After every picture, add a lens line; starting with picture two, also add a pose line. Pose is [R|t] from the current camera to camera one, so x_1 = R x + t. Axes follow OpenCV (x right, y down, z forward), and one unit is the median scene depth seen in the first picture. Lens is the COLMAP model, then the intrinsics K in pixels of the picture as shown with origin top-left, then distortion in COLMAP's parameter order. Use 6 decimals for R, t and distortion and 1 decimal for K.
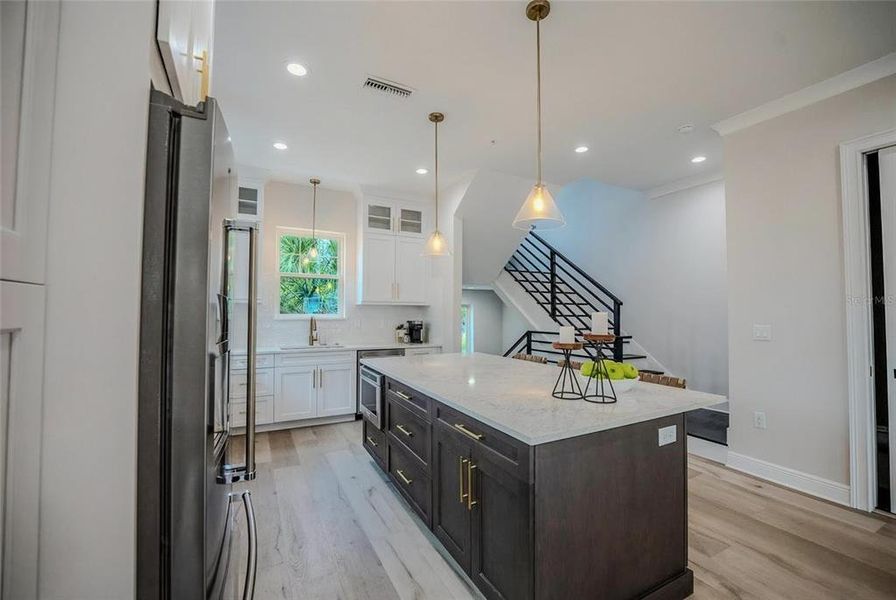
lens RADIAL K [[371.6, 0, 449.0], [0, 371.6, 302.0], [0, 0, 1]] dist [-0.025445, -0.000015]
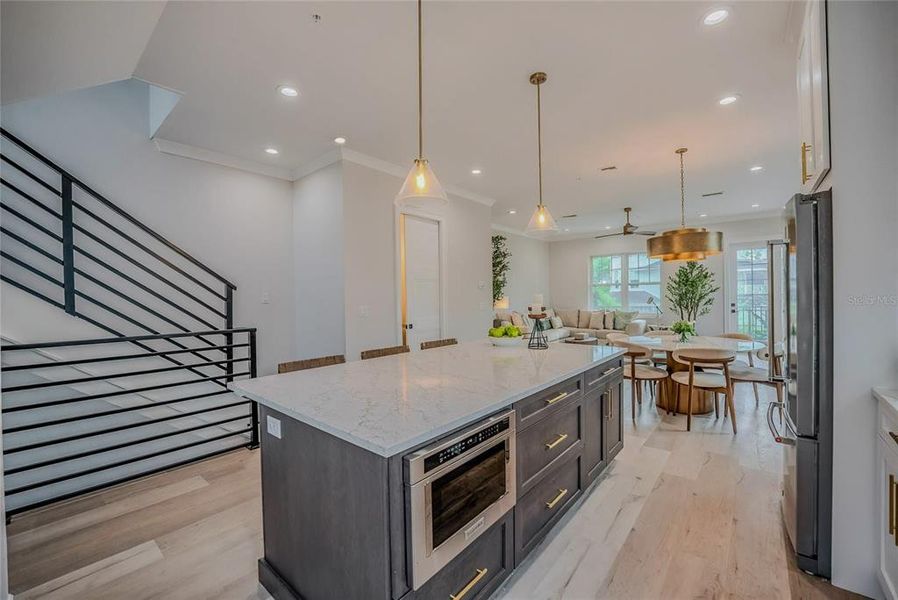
lens RADIAL K [[372.4, 0, 450.0], [0, 372.4, 302.0], [0, 0, 1]] dist [-0.025445, -0.000015]
pose [[-0.375089, -0.006500, 0.926966, -0.628656], [-0.011963, 0.999926, 0.002171, 0.035698], [-0.926912, -0.010275, -0.375139, 1.226809]]
